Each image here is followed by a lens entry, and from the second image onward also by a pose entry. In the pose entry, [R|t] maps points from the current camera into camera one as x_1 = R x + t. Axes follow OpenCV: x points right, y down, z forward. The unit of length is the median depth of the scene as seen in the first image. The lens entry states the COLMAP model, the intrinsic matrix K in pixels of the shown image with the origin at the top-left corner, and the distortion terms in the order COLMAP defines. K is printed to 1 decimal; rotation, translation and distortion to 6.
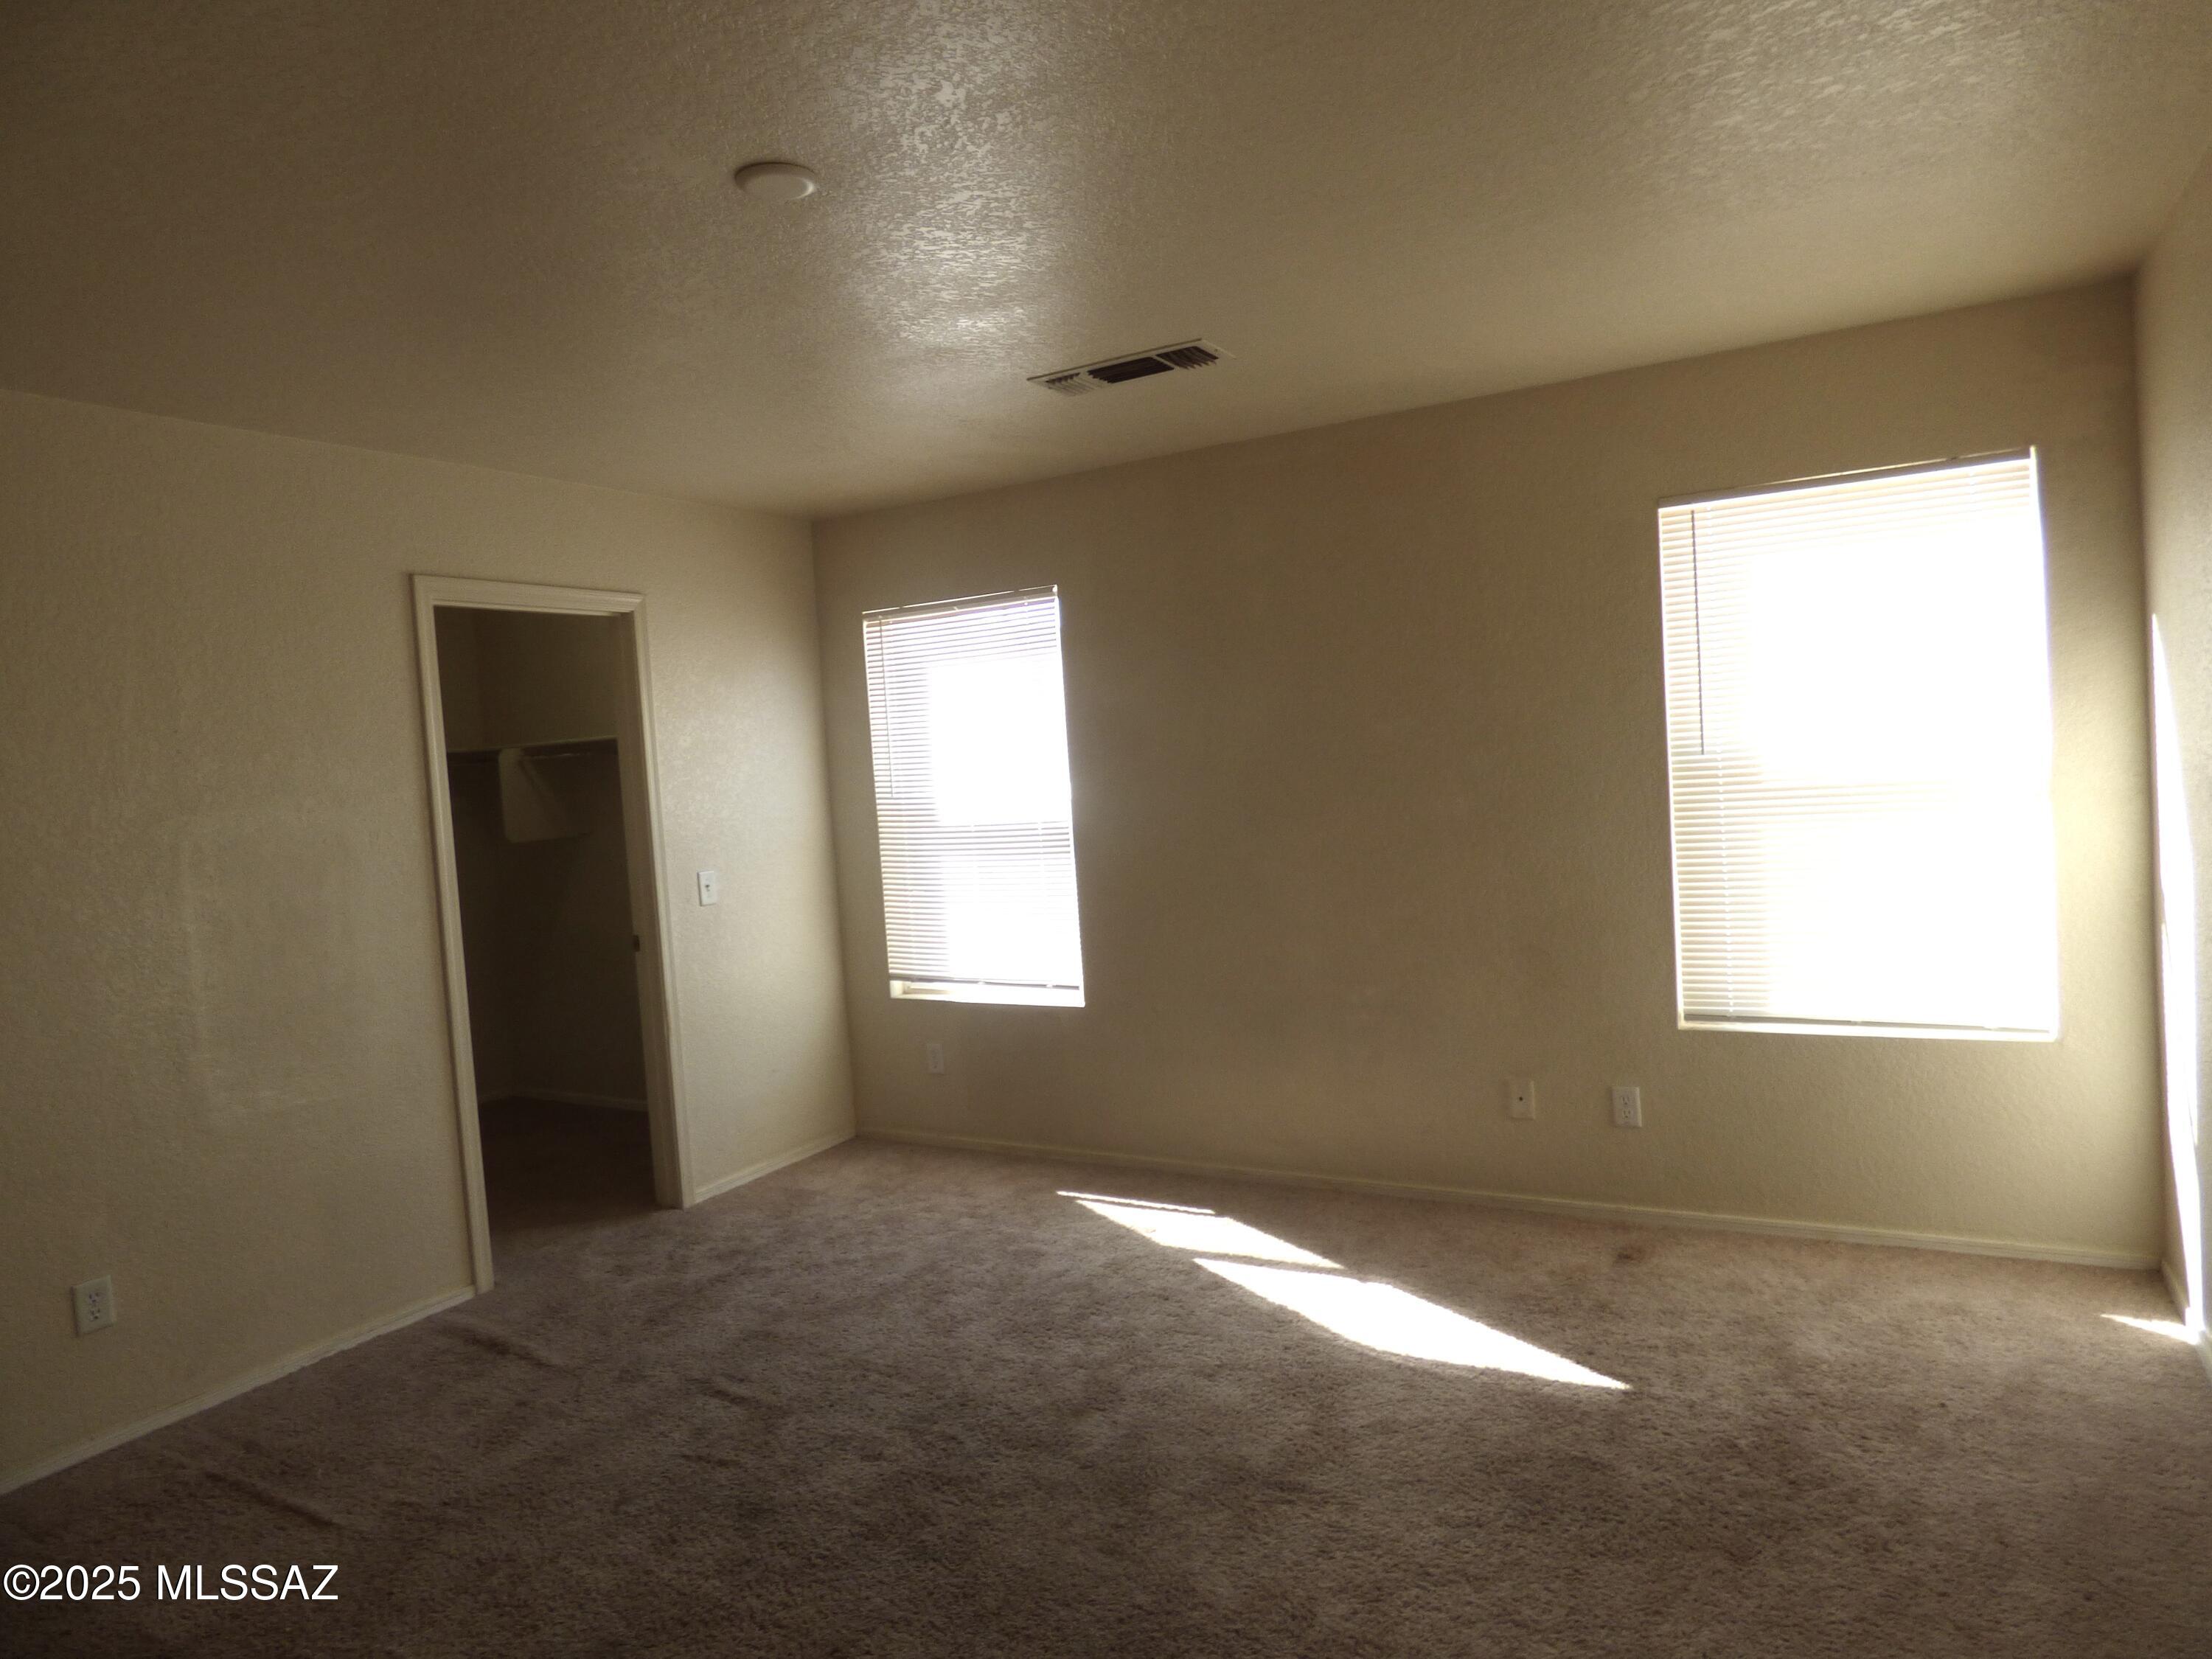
lens RADIAL K [[1348.5, 0, 1087.8], [0, 1348.5, 818.6], [0, 0, 1]] dist [-0.035116, 0.006982]
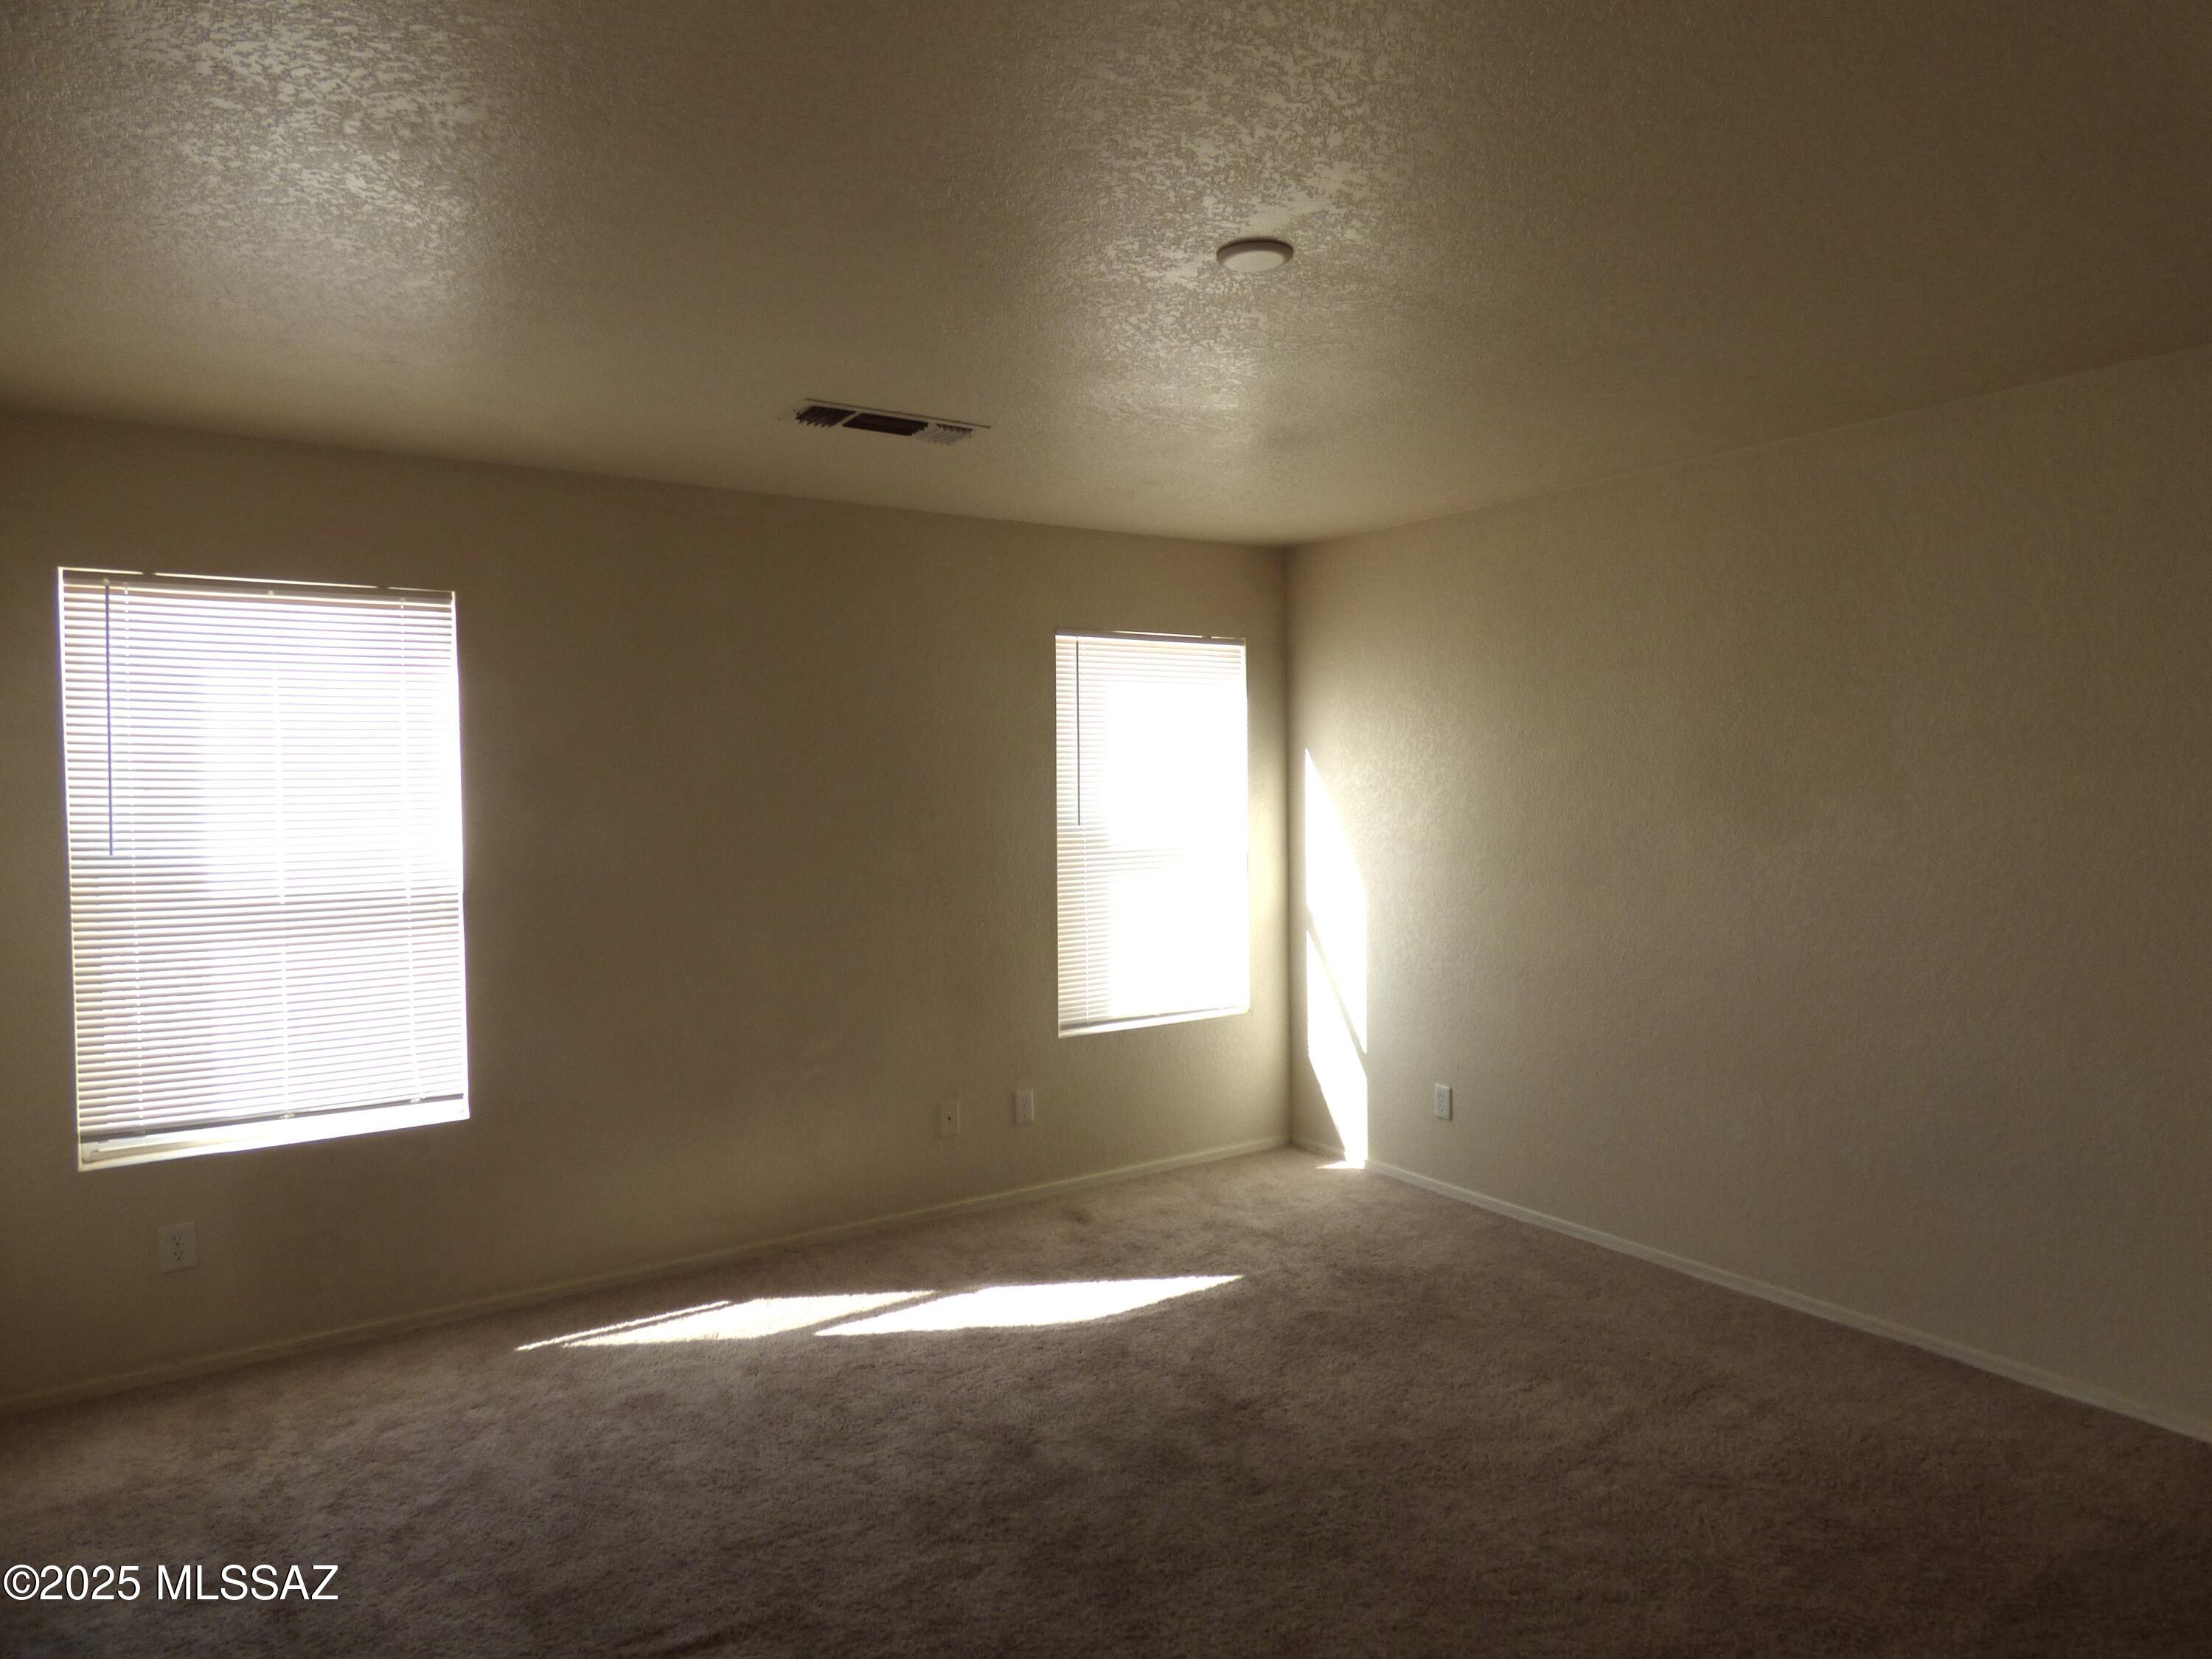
lens RADIAL K [[1361.7, 0, 1130.7], [0, 1361.7, 812.2], [0, 0, 1]] dist [0.006384, 0.003367]
pose [[0.430497, 0.041209, 0.901651, -0.719315], [0.024950, 0.998032, -0.057526, 0.018270], [-0.902247, 0.047261, 0.428621, 0.365360]]
